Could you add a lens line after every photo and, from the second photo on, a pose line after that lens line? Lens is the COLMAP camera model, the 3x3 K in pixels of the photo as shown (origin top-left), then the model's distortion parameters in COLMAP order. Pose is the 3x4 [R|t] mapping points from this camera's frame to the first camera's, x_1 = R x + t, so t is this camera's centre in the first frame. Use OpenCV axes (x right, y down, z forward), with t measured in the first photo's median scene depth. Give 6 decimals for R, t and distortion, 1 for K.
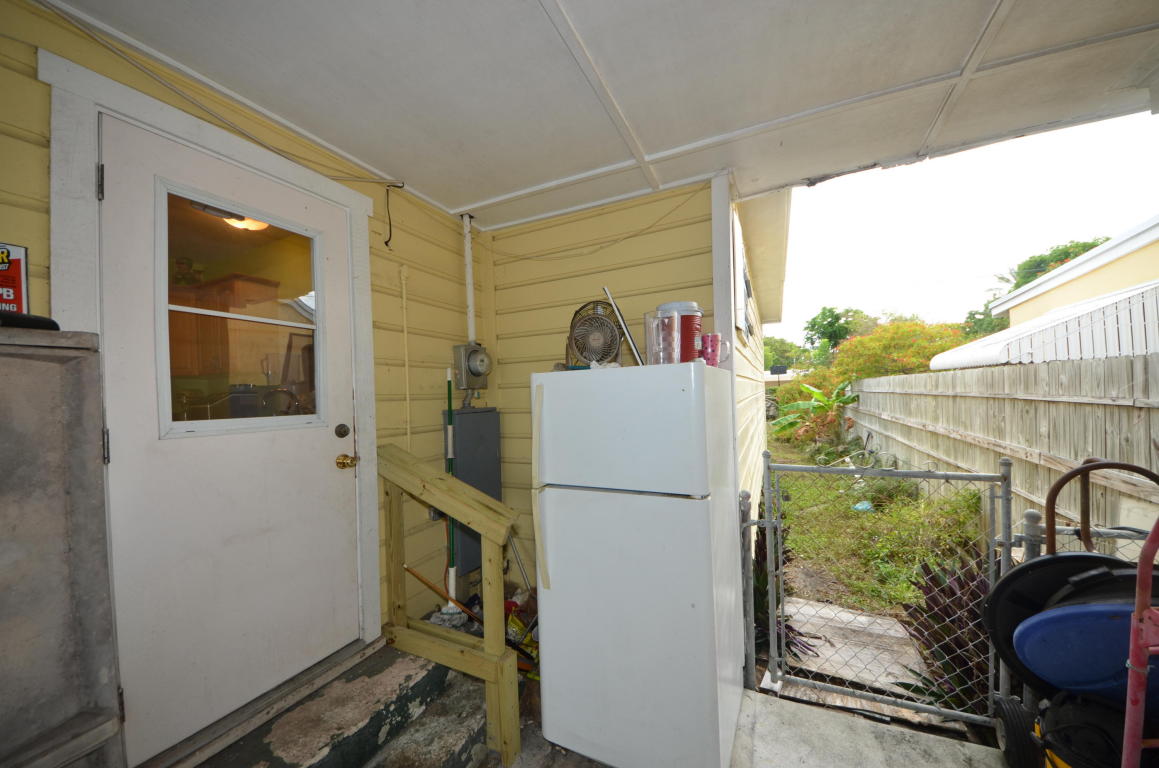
lens RADIAL K [[412.4, 0, 578.6], [0, 412.4, 397.6], [0, 0, 1]] dist [0.038996, -0.029044]
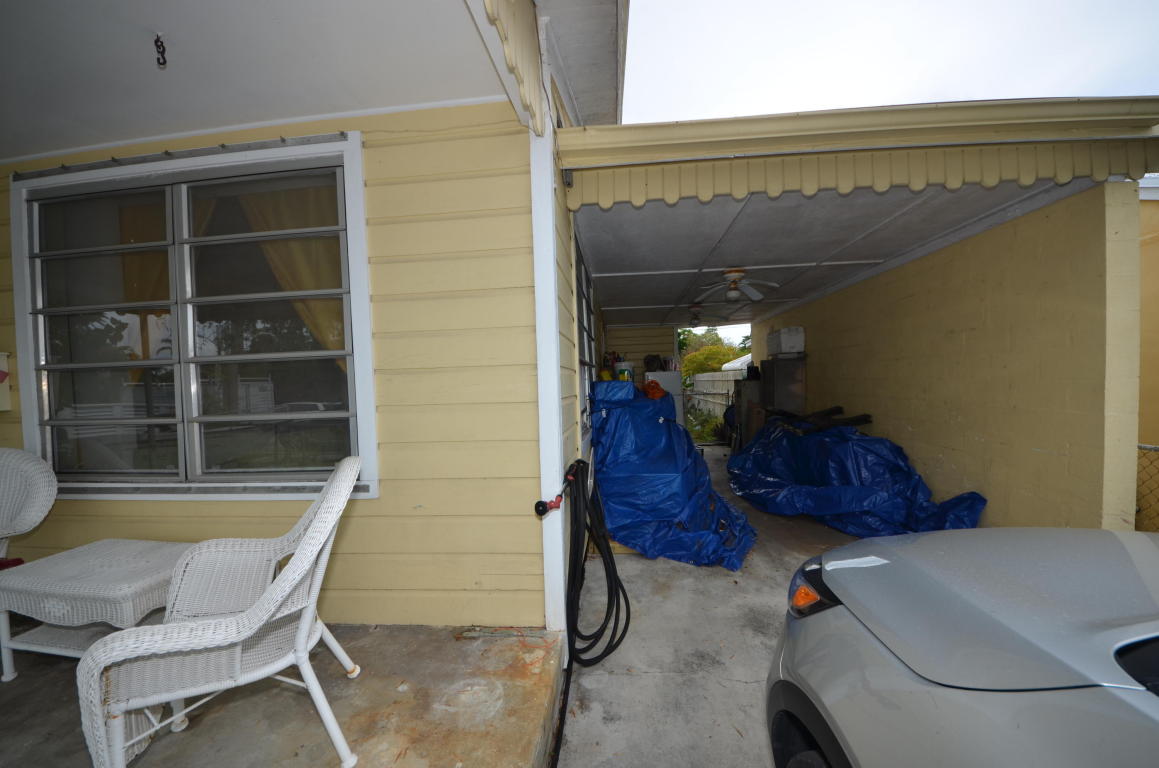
lens RADIAL K [[407.5, 0, 582.7], [0, 407.5, 395.8], [0, 0, 1]] dist [0.027823, -0.016213]
pose [[0.939936, -0.006956, 0.341281, -0.520771], [0.002088, 0.999891, 0.014630, 0.030421], [-0.341345, -0.013039, 0.939848, -0.685339]]
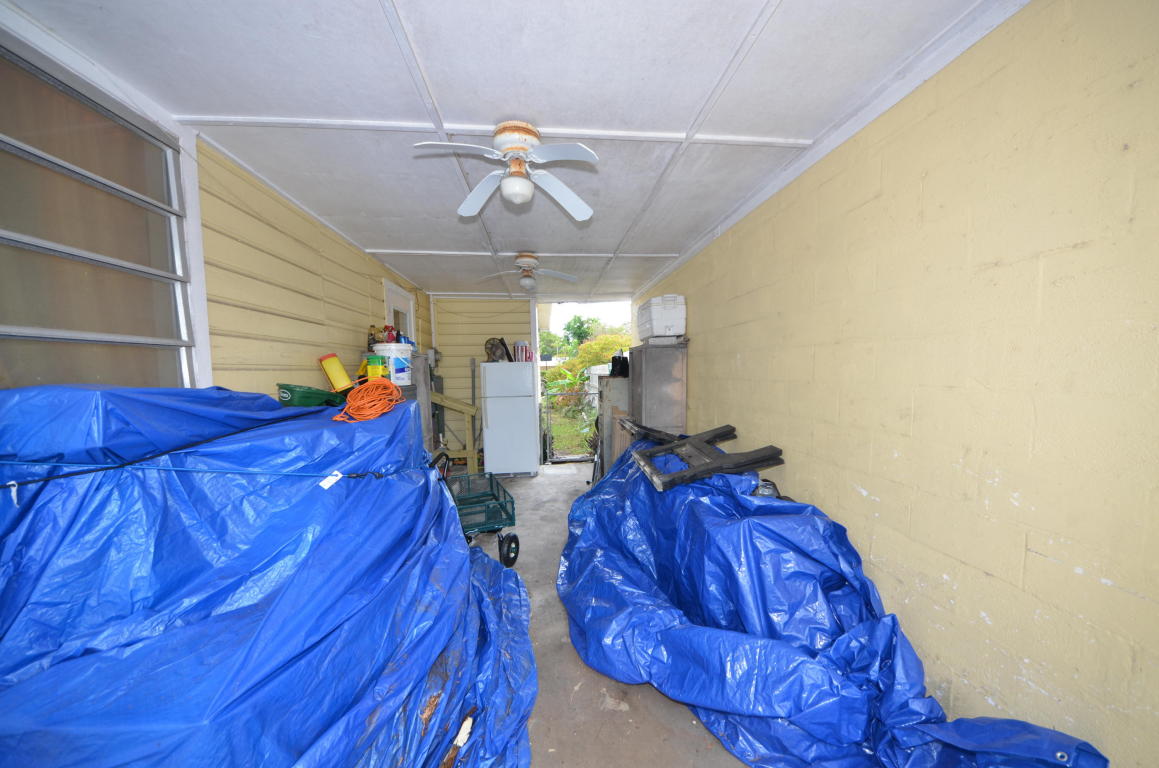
lens RADIAL K [[407.5, 0, 582.7], [0, 407.5, 395.8], [0, 0, 1]] dist [0.027823, -0.016213]
pose [[0.857524, -0.014880, 0.514228, -0.240695], [-0.004443, 0.999330, 0.036327, 0.017213], [-0.514424, -0.033436, 0.856884, -0.474855]]
